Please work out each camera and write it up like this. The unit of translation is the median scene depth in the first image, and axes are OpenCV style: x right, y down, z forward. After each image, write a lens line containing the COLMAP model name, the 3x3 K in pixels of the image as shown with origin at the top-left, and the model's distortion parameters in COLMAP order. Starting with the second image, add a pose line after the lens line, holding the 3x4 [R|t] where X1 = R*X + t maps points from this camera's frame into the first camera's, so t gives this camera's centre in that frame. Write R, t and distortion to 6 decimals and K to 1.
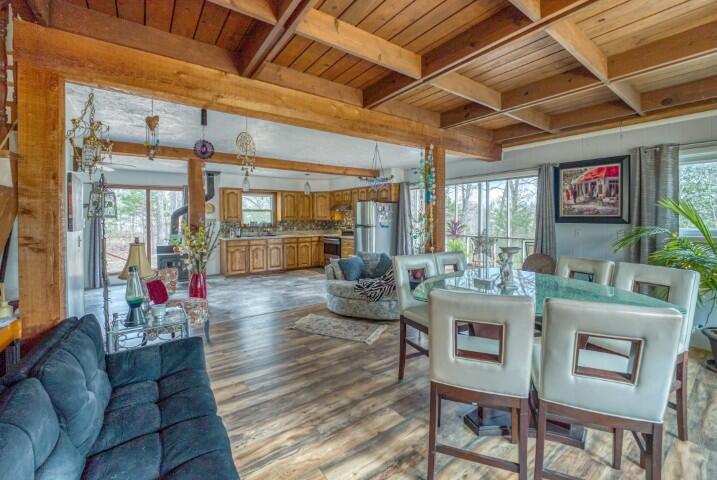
lens RADIAL K [[297.4, 0, 357.0], [0, 297.4, 219.2], [0, 0, 1]] dist [-0.021407, 0.000201]
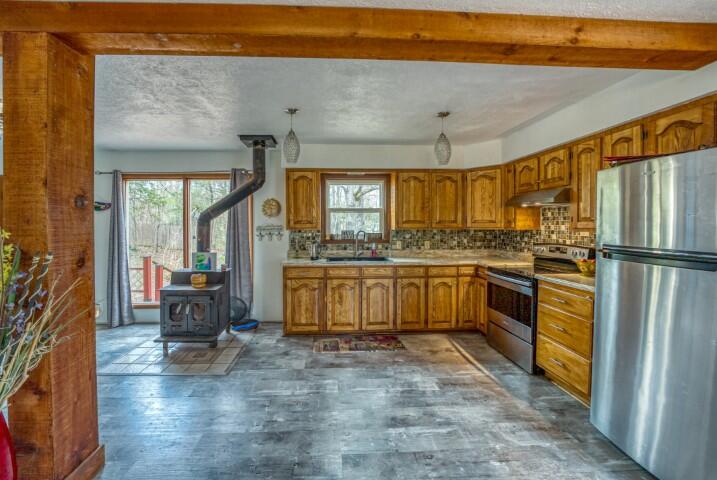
lens RADIAL K [[301.9, 0, 347.8], [0, 301.9, 236.5], [0, 0, 1]] dist [-0.030222, 0.004388]
pose [[0.843804, 0.022244, -0.536190, -0.105107], [-0.004571, 0.999402, 0.034266, -0.001391], [0.536632, -0.026463, 0.843402, 1.104932]]
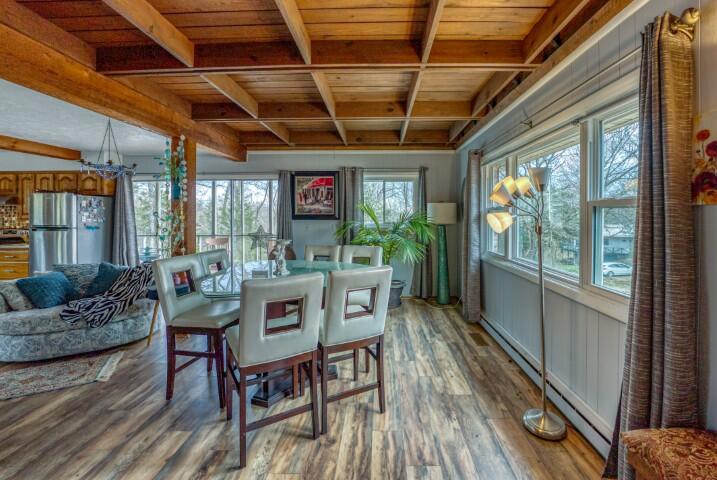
lens RADIAL K [[304.9, 0, 370.4], [0, 304.9, 212.3], [0, 0, 1]] dist [-0.019171, 0.000428]
pose [[0.605942, 0.006843, 0.795480, -0.135610], [0.007257, 0.999874, -0.014129, 0.002104], [-0.795476, 0.014334, 0.605816, -0.016557]]
